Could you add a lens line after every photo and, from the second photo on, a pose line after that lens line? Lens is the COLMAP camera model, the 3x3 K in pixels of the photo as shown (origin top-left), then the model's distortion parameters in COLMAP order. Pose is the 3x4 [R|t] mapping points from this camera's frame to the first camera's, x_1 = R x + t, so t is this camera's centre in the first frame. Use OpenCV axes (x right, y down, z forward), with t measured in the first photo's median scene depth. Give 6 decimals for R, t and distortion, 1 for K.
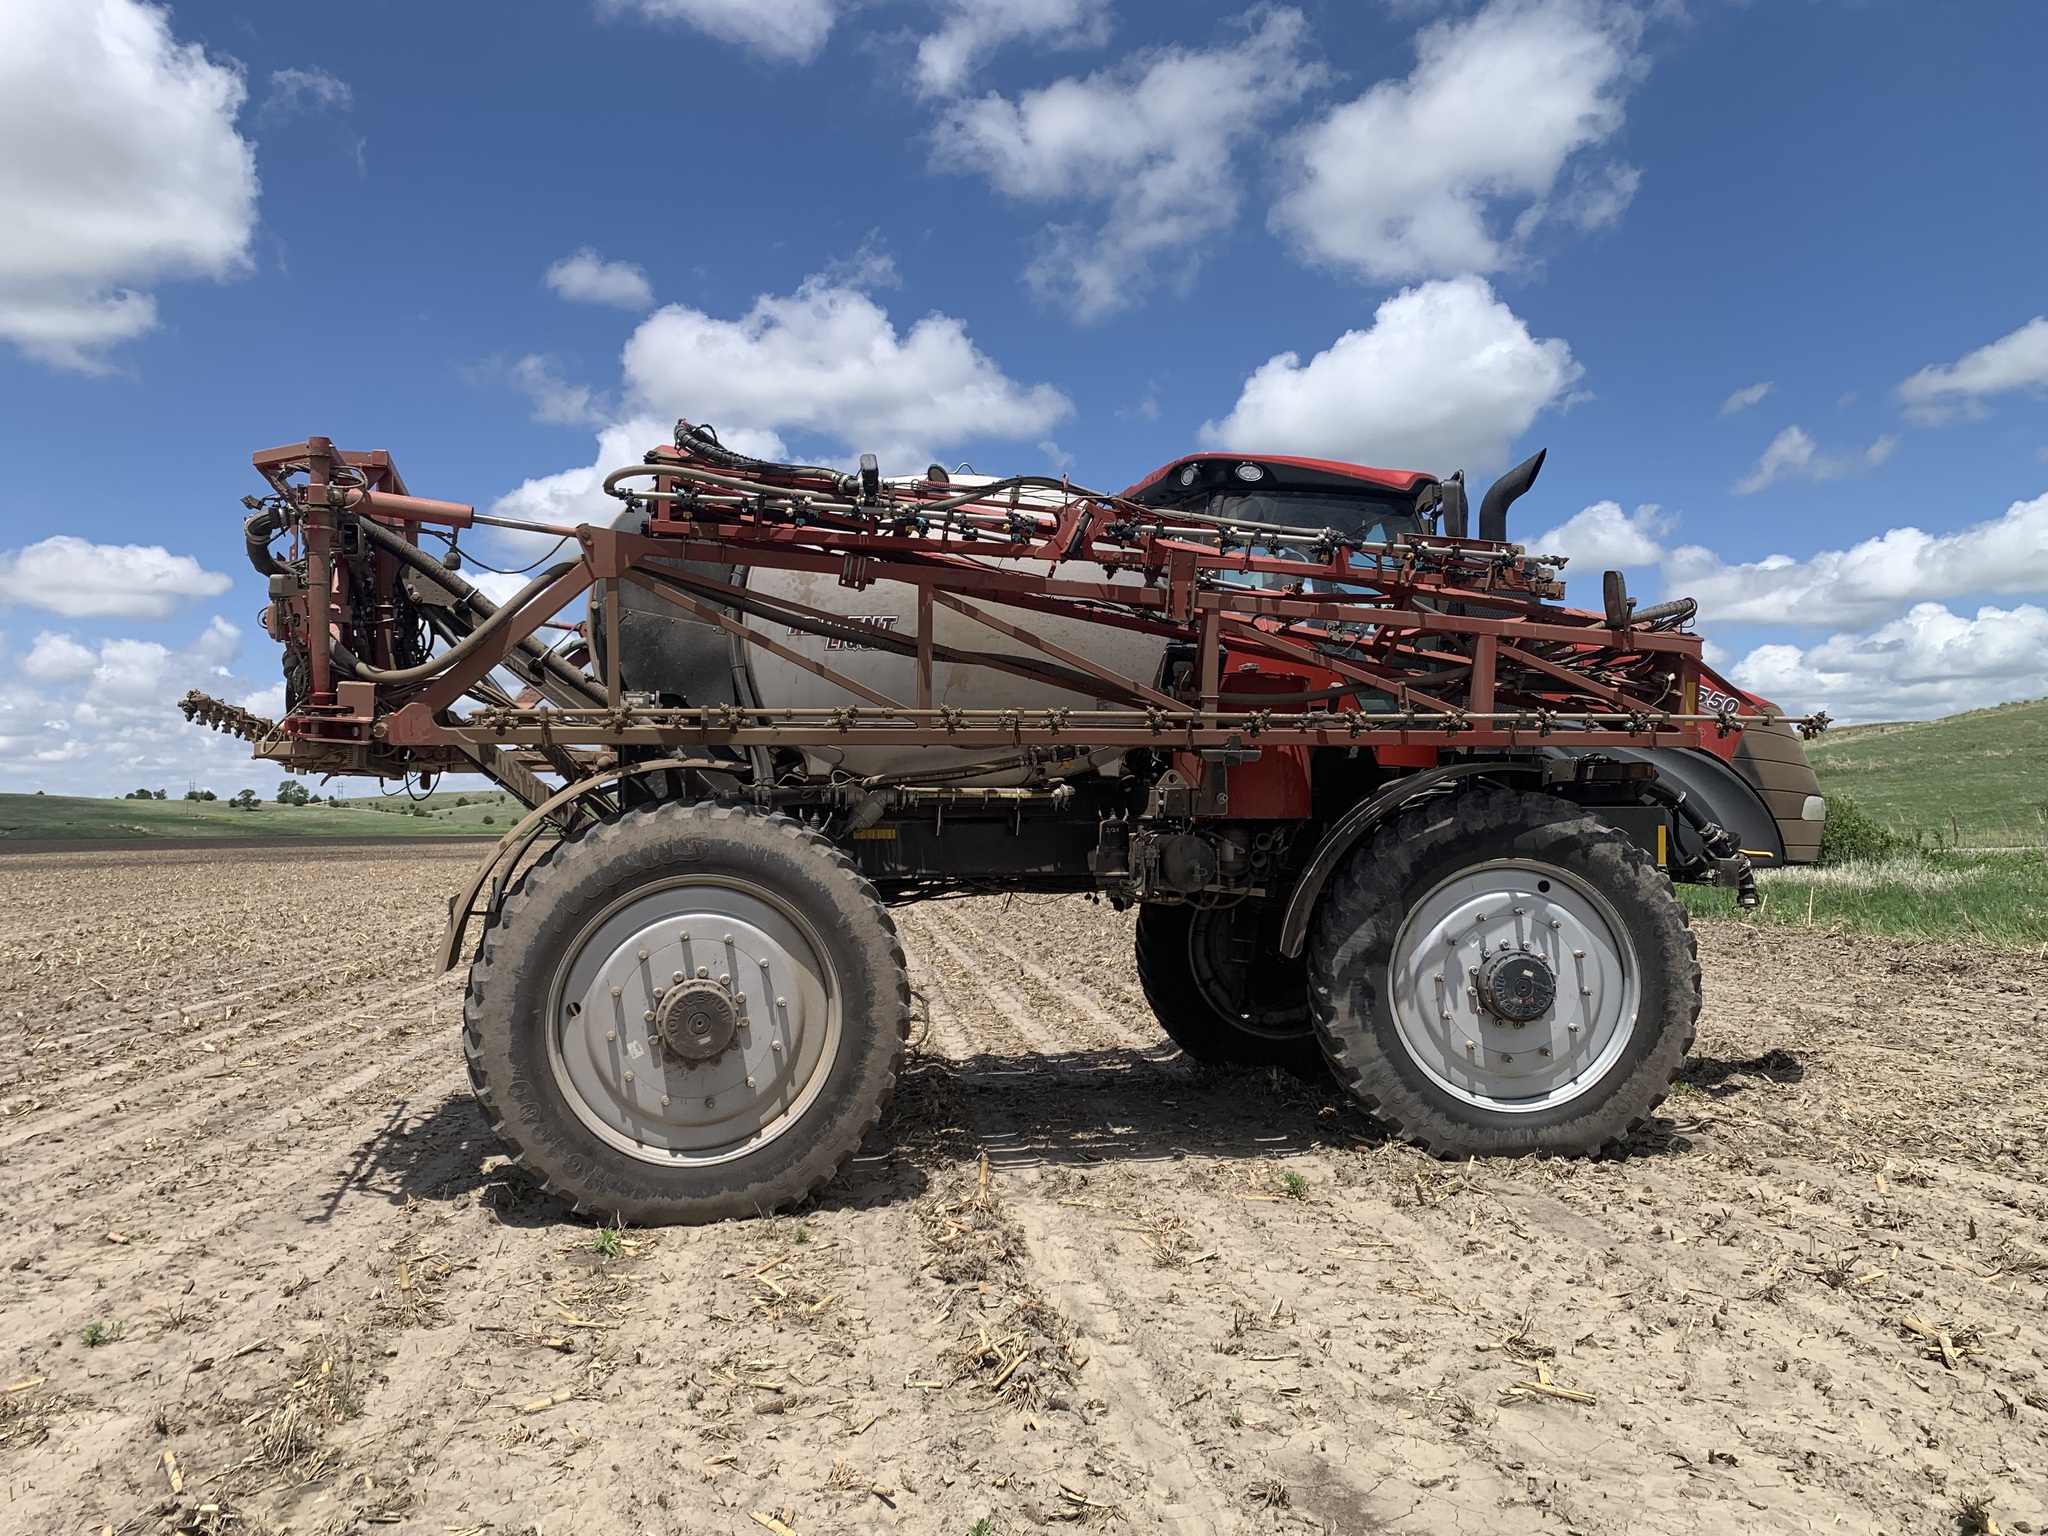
lens RADIAL K [[2287.9, 0, 1014.0], [0, 2287.9, 769.3], [0, 0, 1]] dist [0.167131, -0.441511]
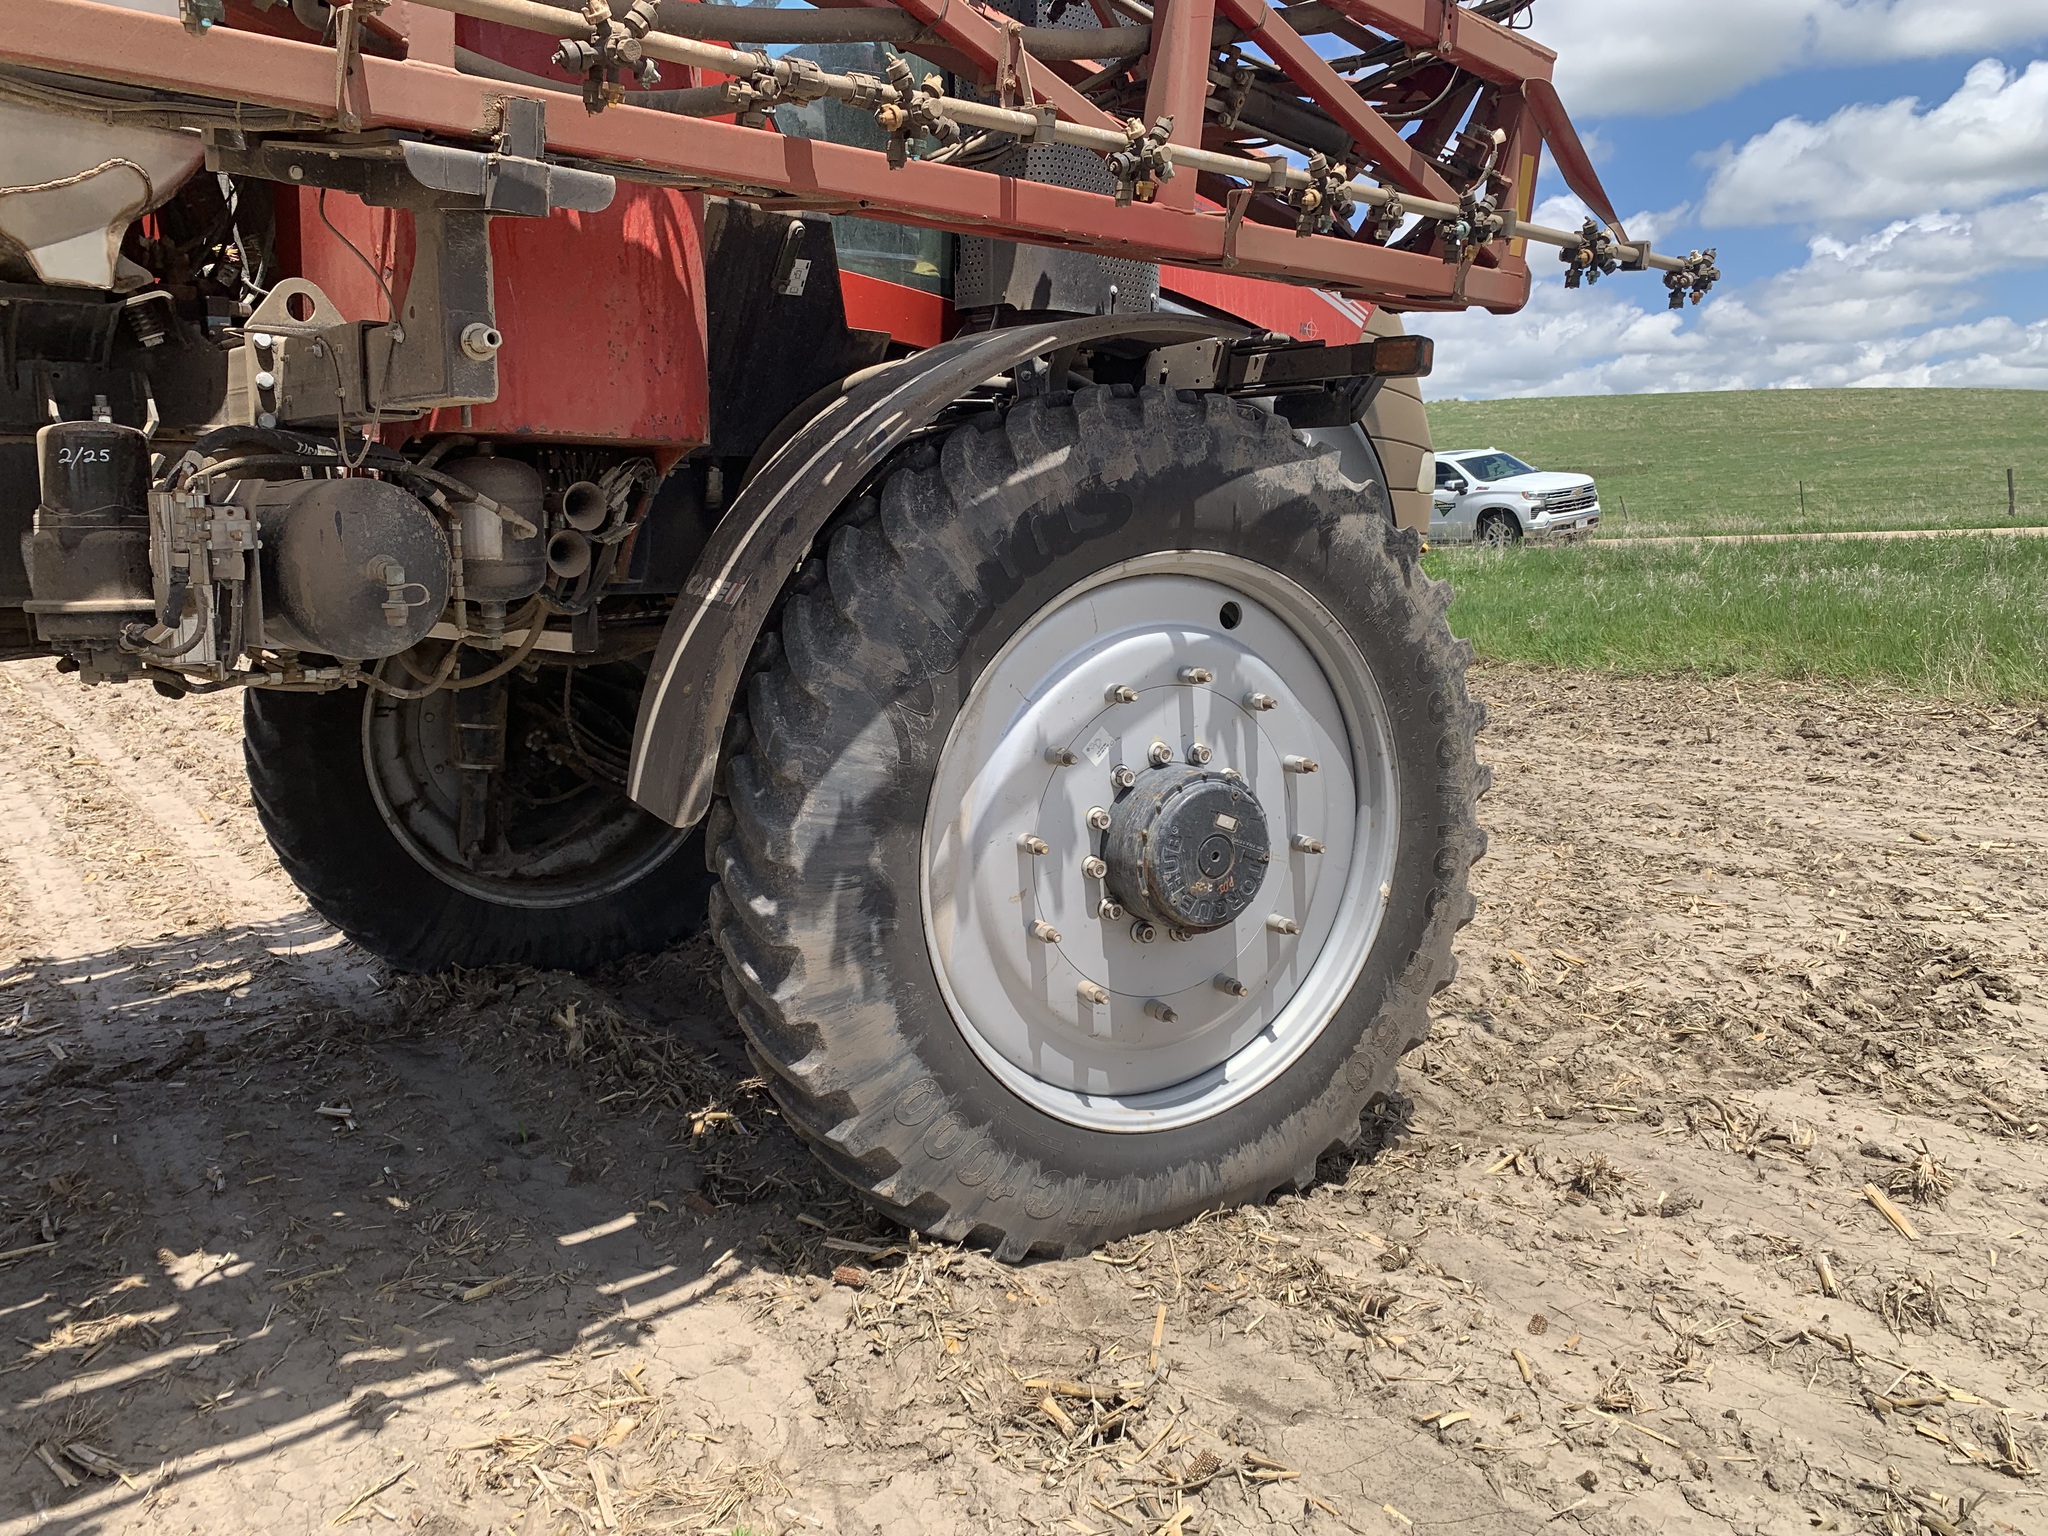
lens RADIAL K [[1918.9, 0, 1076.0], [0, 1918.9, 768.6], [0, 0, 1]] dist [0.101786, -0.160637]
pose [[0.906949, -0.051883, 0.418033, 0.049873], [-0.007223, 0.990325, 0.138582, 0.029681], [-0.421179, -0.128706, 0.897799, 0.689926]]
